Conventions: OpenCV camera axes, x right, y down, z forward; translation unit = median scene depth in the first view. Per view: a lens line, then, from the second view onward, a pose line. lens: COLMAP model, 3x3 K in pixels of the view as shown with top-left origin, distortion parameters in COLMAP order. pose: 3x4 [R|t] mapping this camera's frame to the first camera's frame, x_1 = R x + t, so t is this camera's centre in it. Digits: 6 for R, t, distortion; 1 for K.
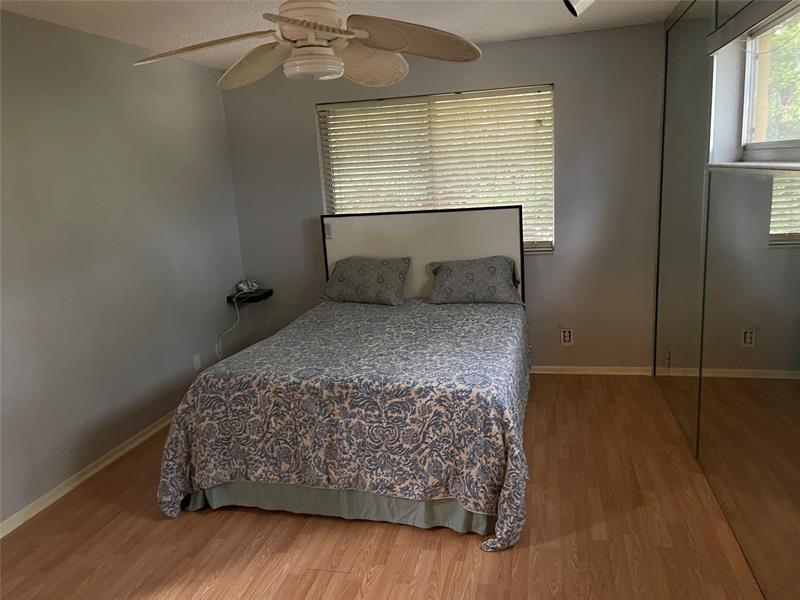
lens RADIAL K [[608.0, 0, 403.2], [0, 608.0, 298.5], [0, 0, 1]] dist [0.067609, -0.086357]
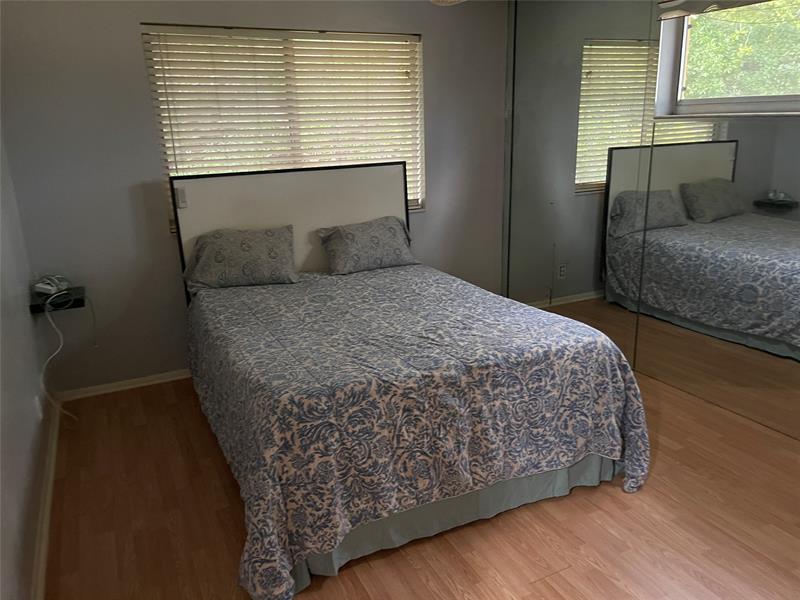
lens RADIAL K [[608.0, 0, 401.0], [0, 608.0, 298.7], [0, 0, 1]] dist [0.067609, -0.086357]
pose [[0.773281, -0.143815, 0.617538, -0.663144], [0.117439, 0.989572, 0.083400, -0.030815], [-0.623093, 0.008031, 0.782107, 0.394729]]
